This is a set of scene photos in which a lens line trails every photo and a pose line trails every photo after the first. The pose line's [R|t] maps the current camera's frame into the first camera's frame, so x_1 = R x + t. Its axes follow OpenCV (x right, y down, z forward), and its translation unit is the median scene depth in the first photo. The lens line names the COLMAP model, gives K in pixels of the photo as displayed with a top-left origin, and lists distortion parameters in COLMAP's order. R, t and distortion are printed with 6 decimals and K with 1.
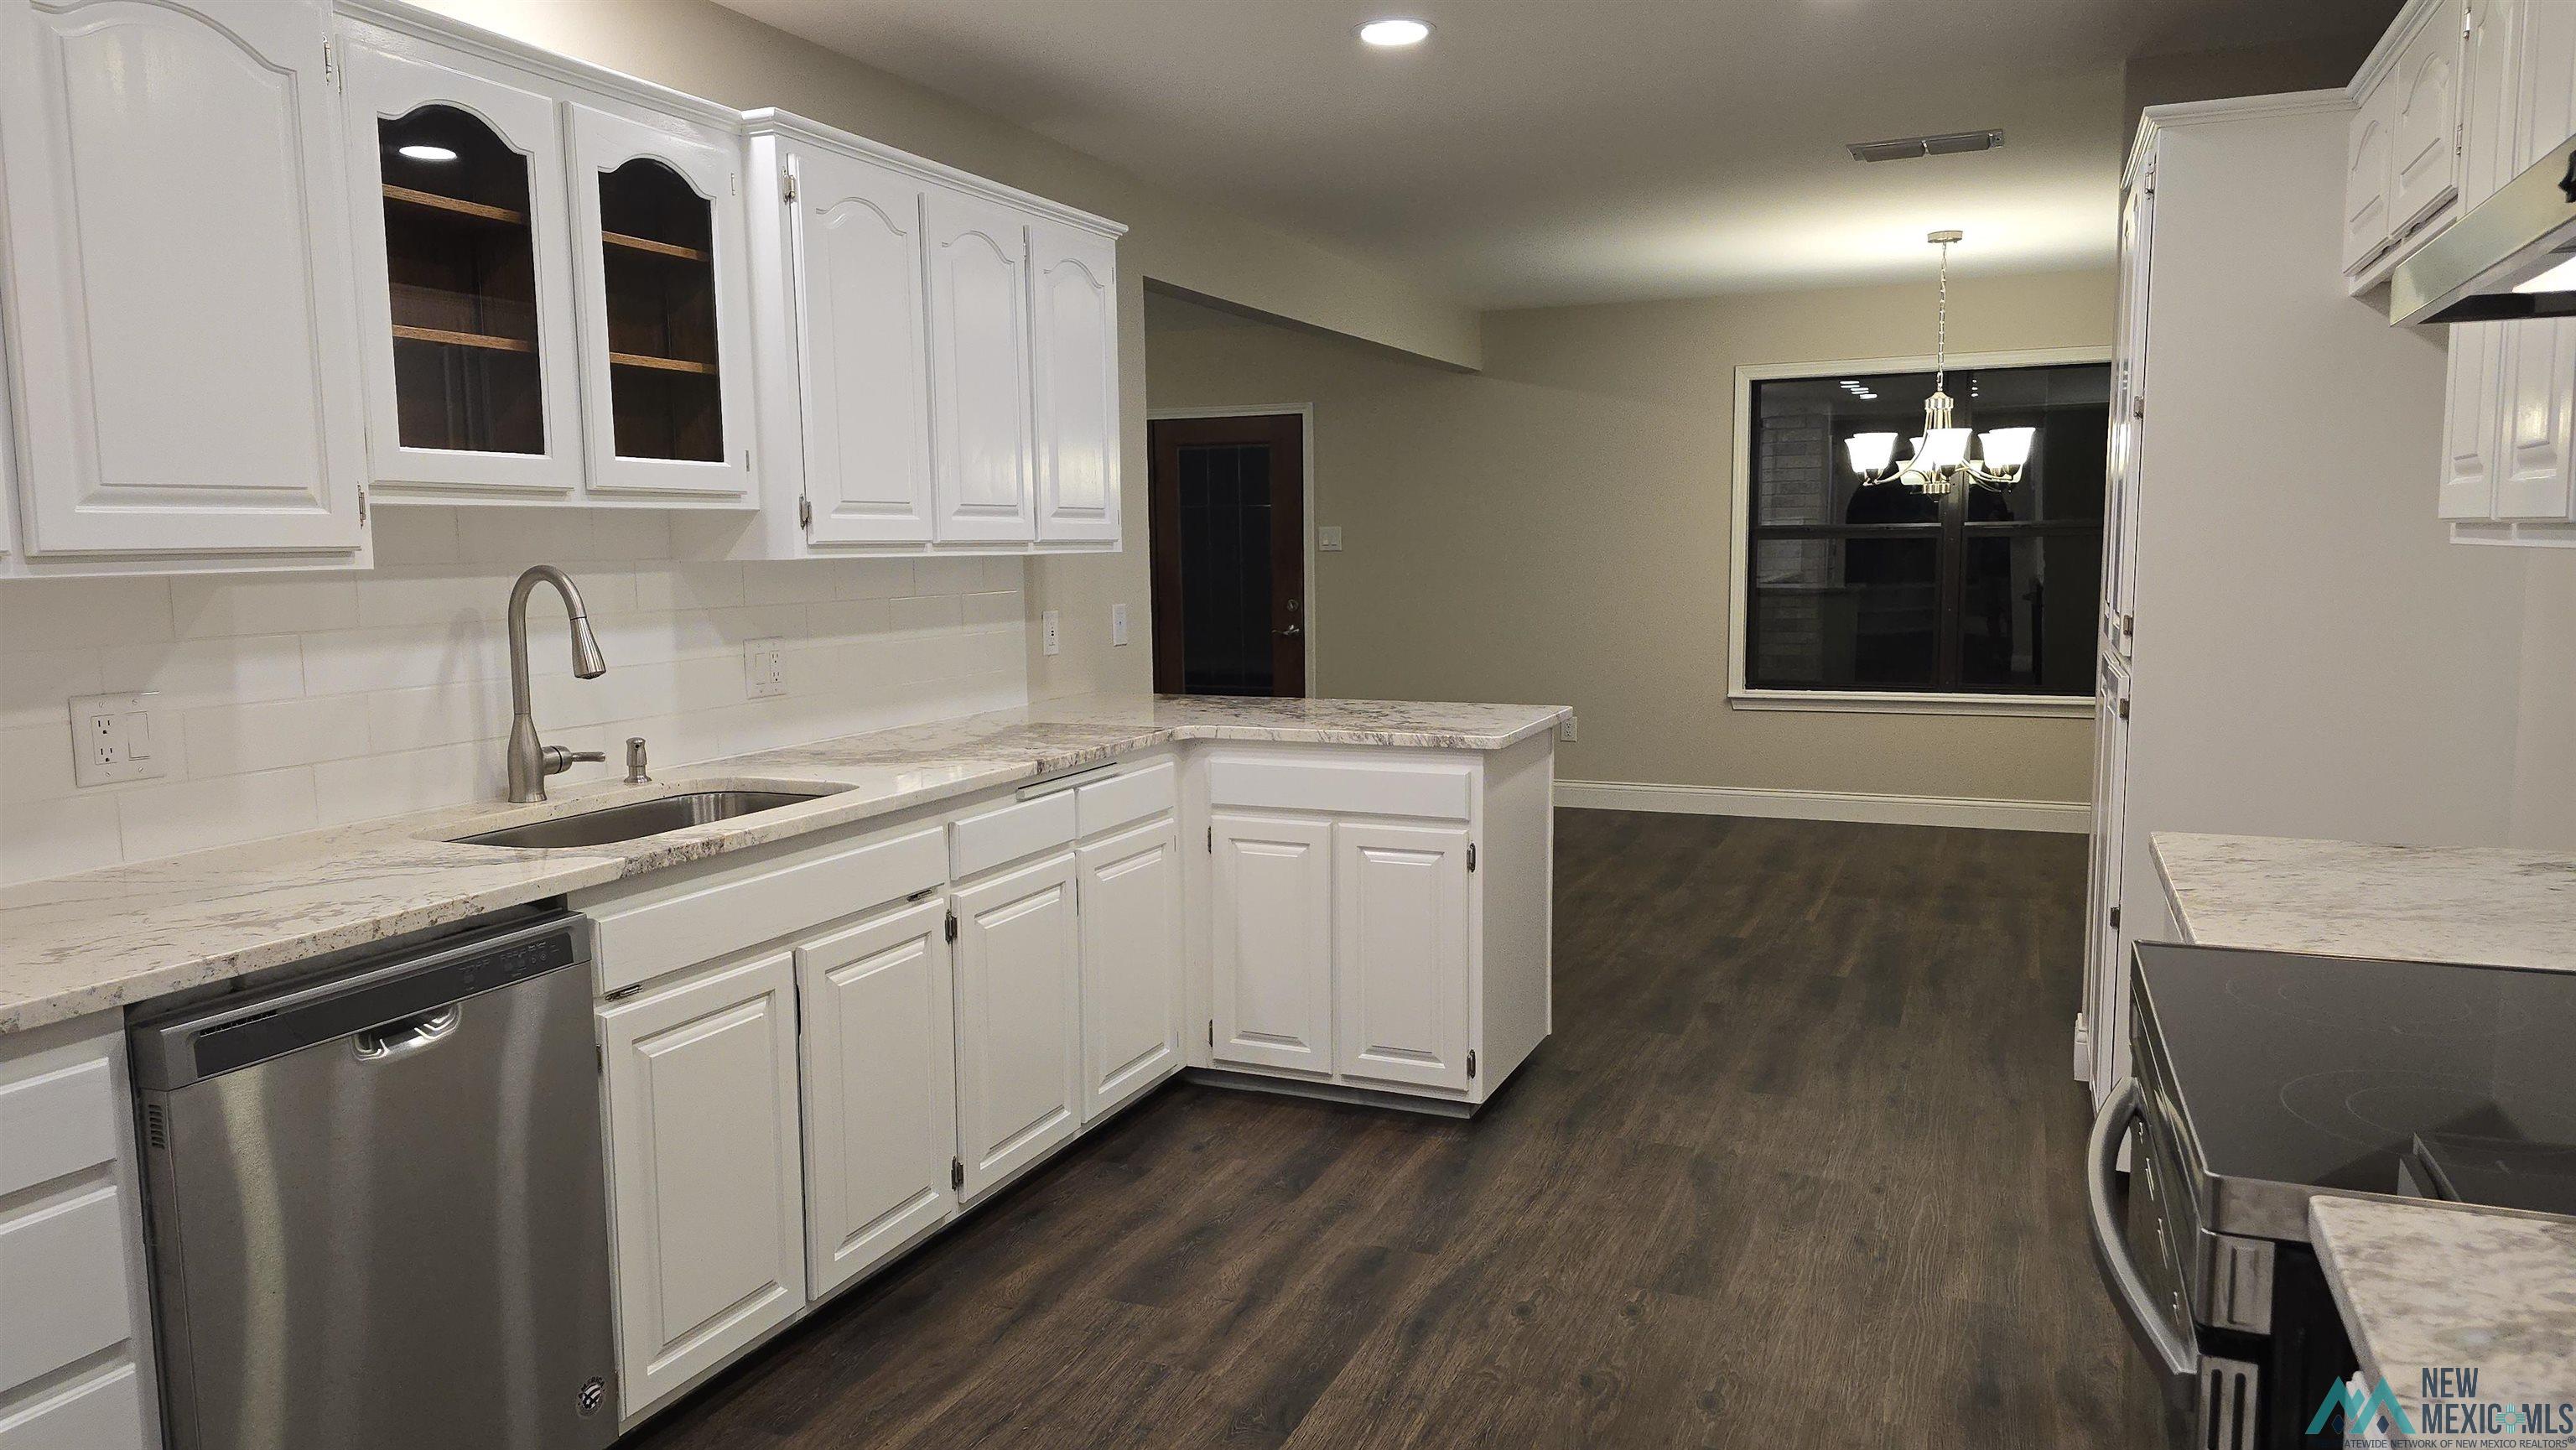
lens RADIAL K [[1747.3, 0, 1292.3], [0, 1747.3, 729.4], [0, 0, 1]] dist [0.074849, -0.015172]
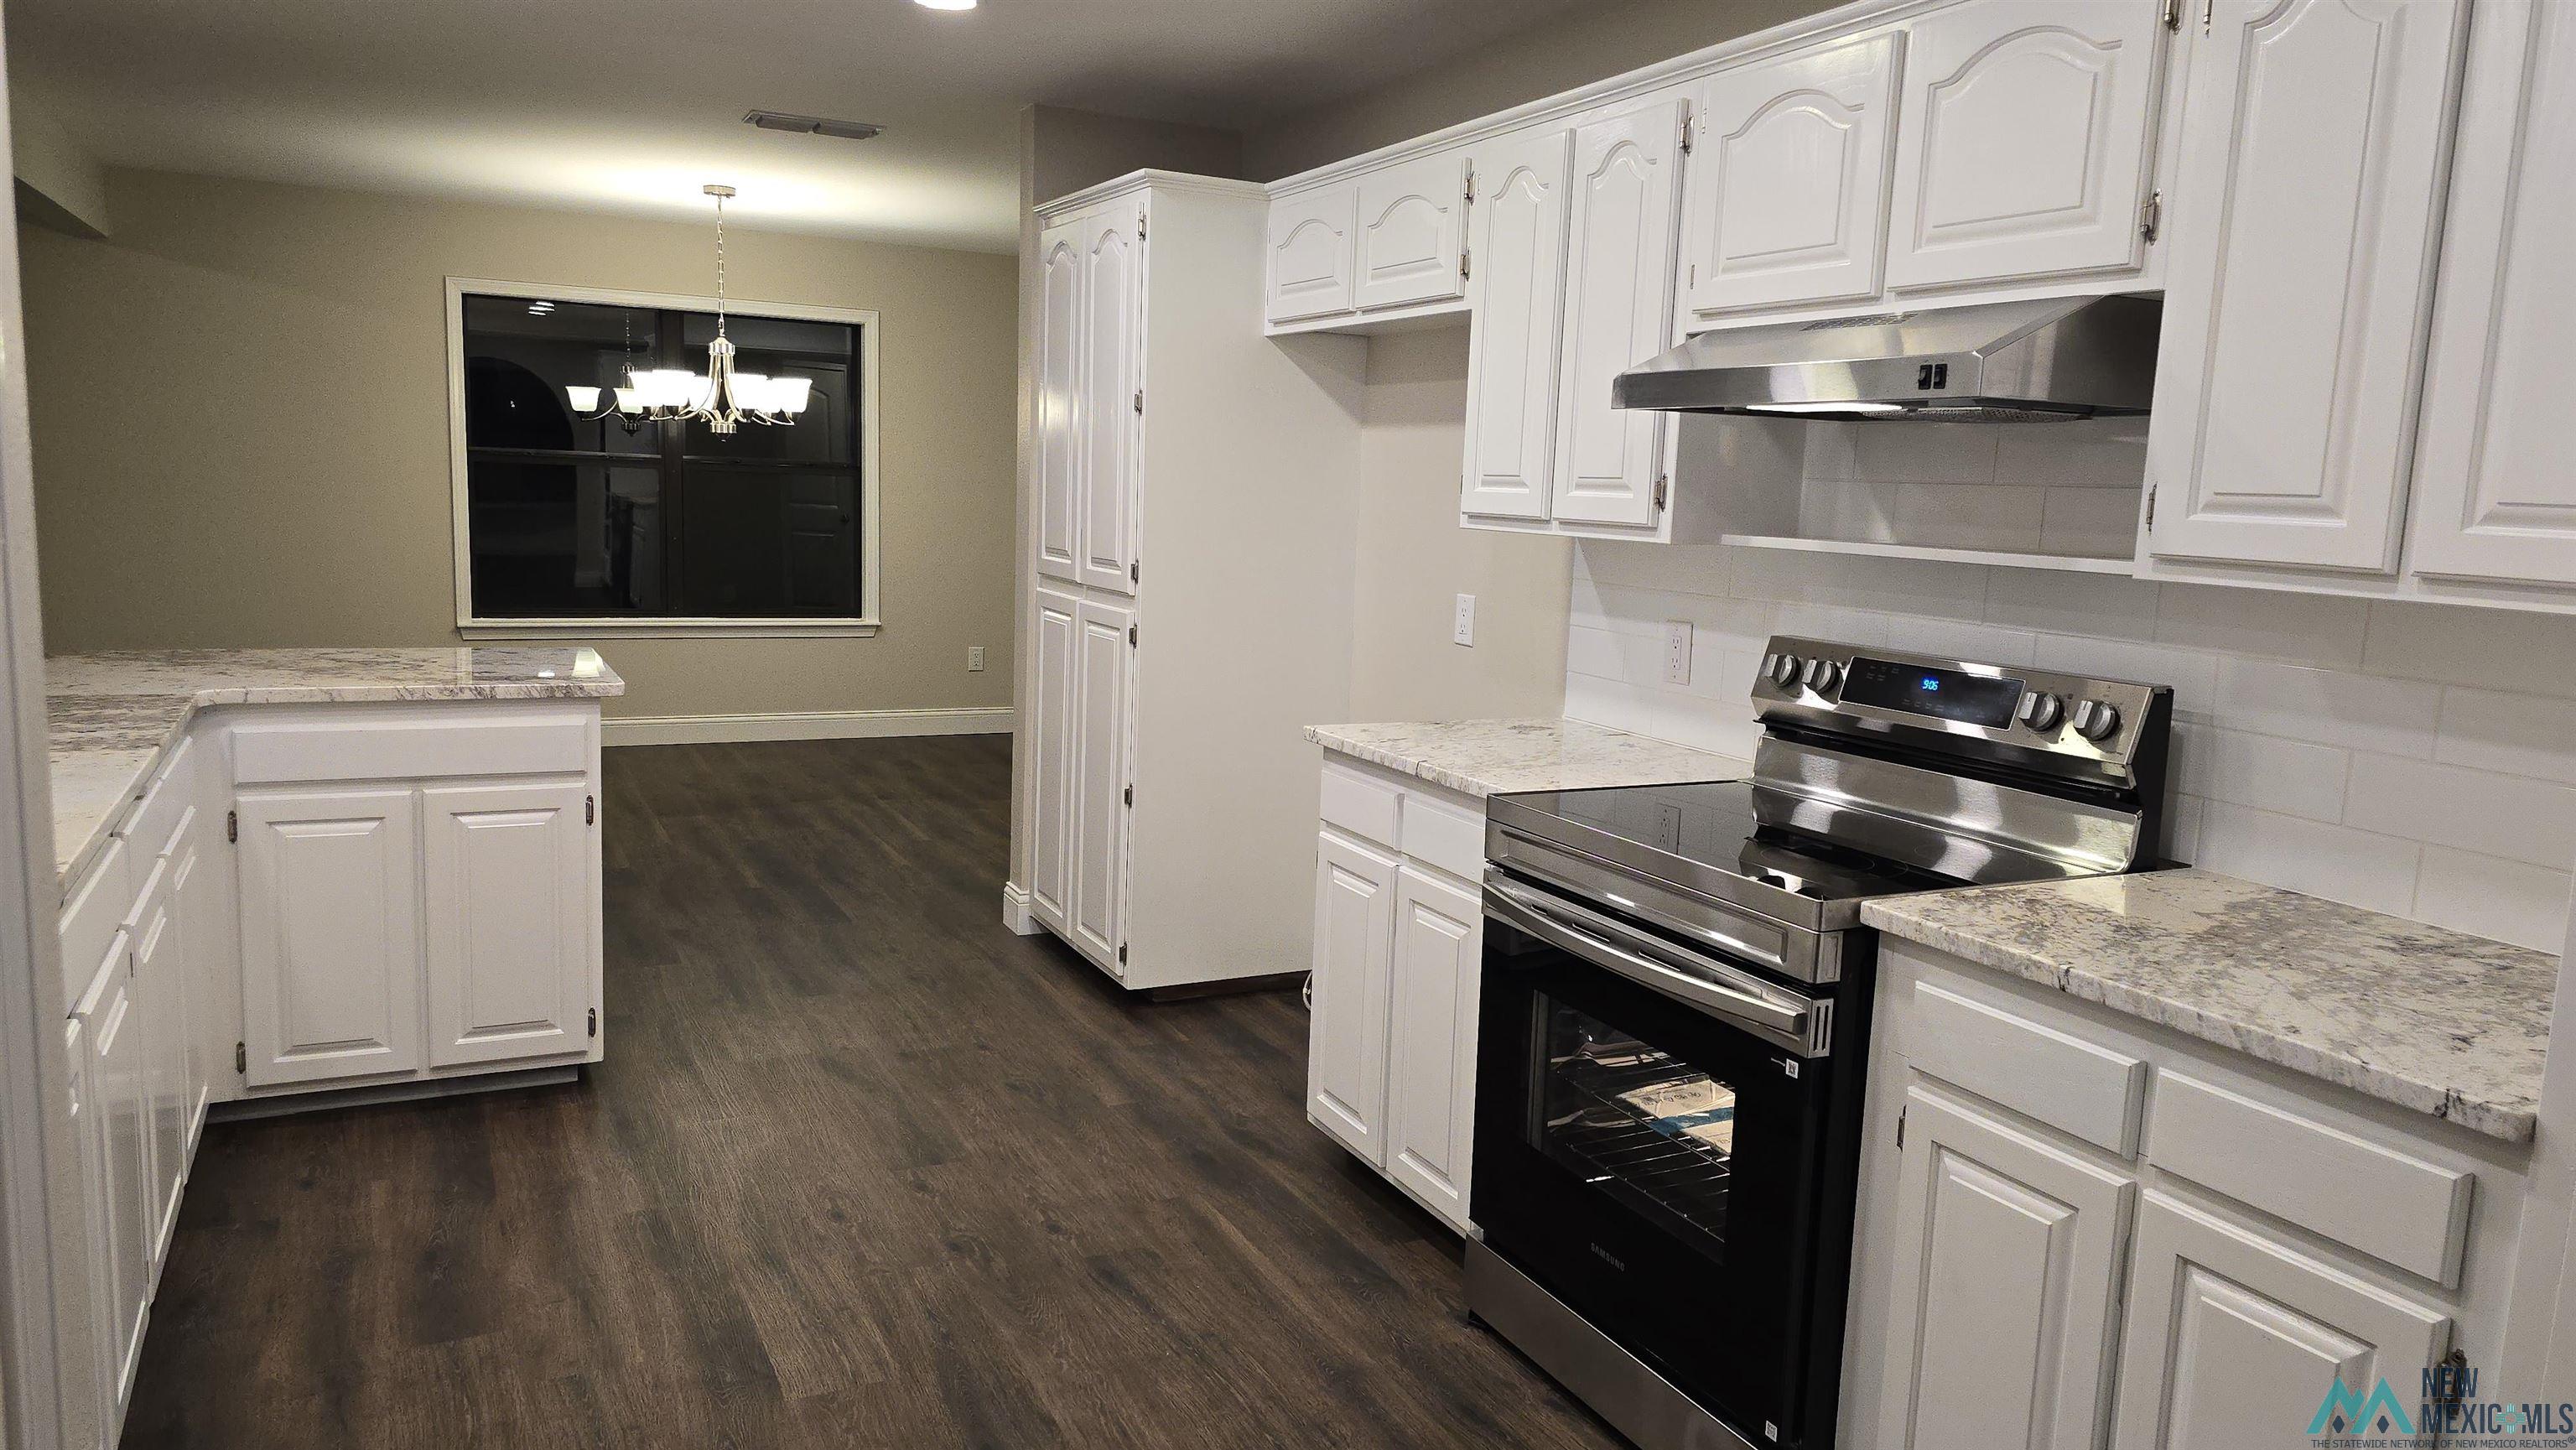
lens RADIAL K [[1747.3, 0, 1281.5], [0, 1747.3, 691.9], [0, 0, 1]] dist [0.074849, -0.015172]
pose [[0.665007, -0.061228, 0.744323, -0.355156], [0.039902, 0.998123, 0.046456, -0.020889], [-0.745770, -0.001194, 0.666202, 0.063693]]
